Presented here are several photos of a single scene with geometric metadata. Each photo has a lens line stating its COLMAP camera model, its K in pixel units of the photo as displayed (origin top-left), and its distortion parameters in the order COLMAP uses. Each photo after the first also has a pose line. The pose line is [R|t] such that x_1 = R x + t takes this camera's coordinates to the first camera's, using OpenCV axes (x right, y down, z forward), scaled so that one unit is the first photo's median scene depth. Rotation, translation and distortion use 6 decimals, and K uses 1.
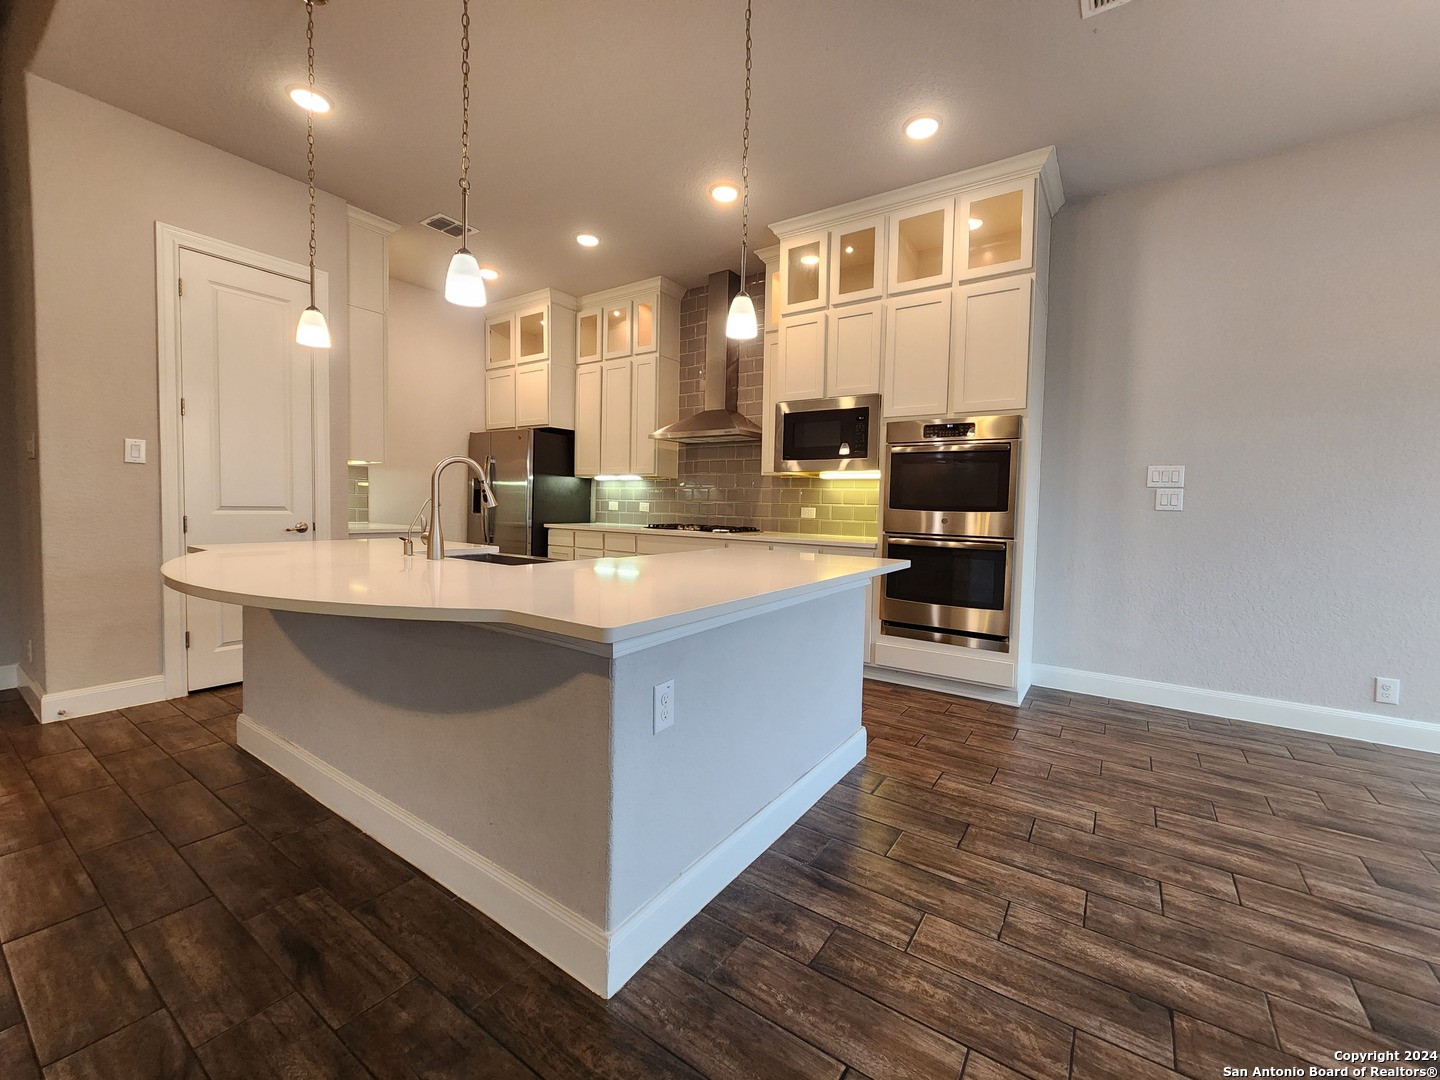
lens RADIAL K [[585.7, 0, 731.5], [0, 585.7, 533.2], [0, 0, 1]] dist [0.003605, -0.002980]
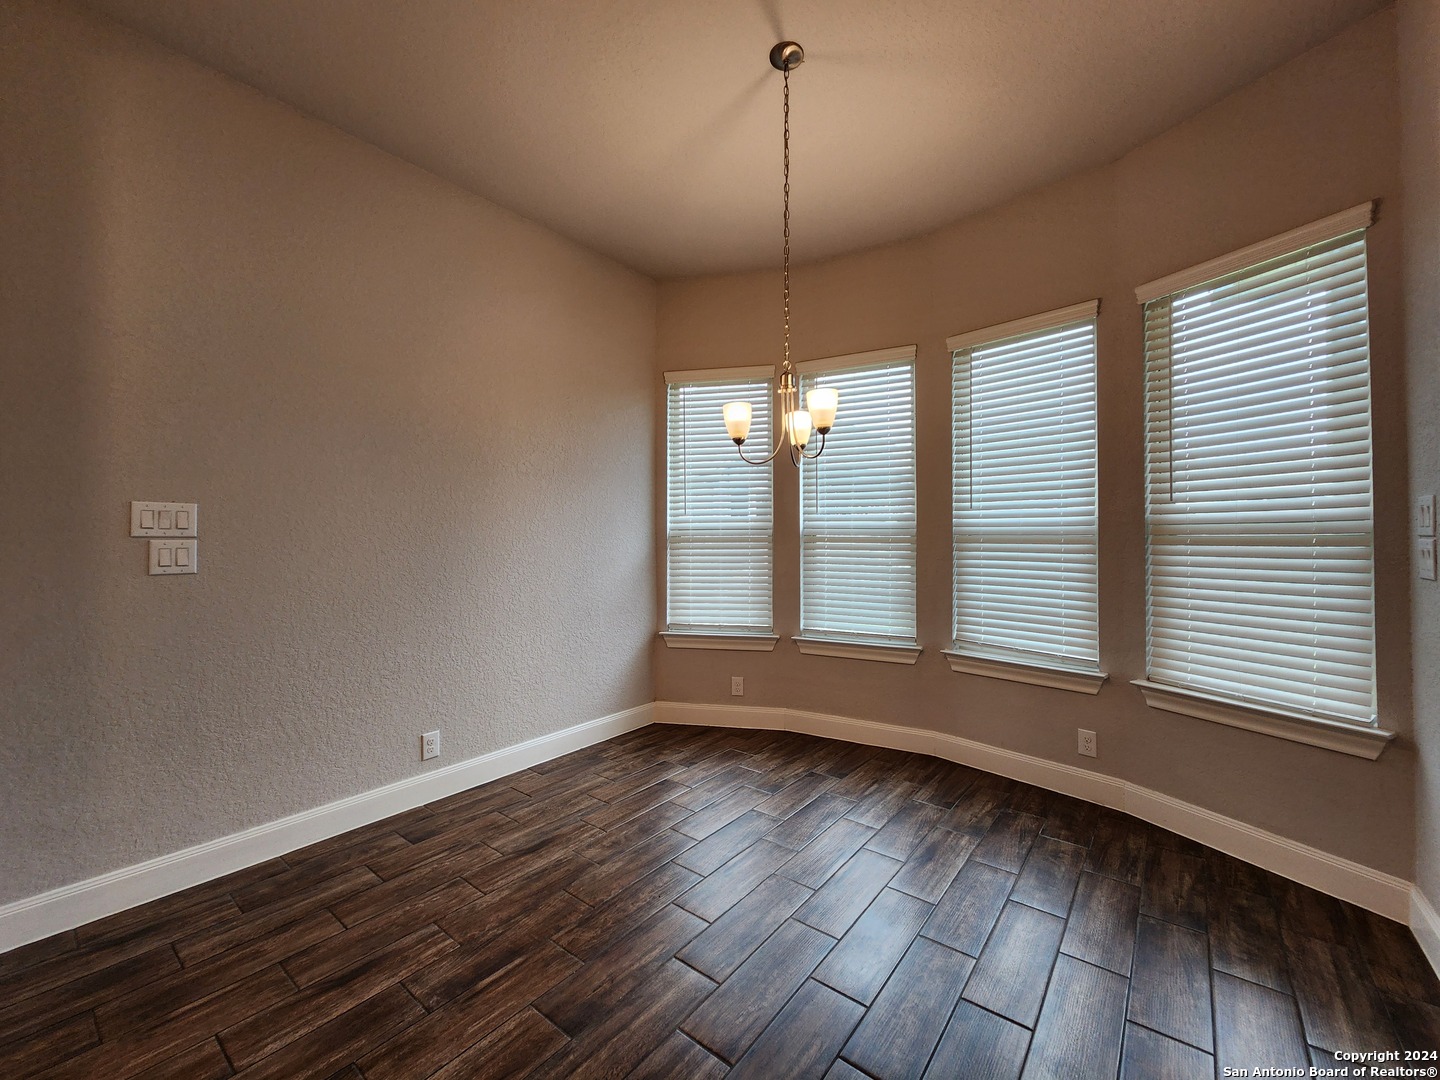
lens RADIAL K [[585.7, 0, 732.2], [0, 585.7, 528.8], [0, 0, 1]] dist [0.003605, -0.002980]
pose [[0.063192, -0.009527, 0.997956, 0.157020], [0.052156, 0.998620, 0.006231, -0.059001], [-0.996638, 0.051656, 0.063601, 0.358945]]
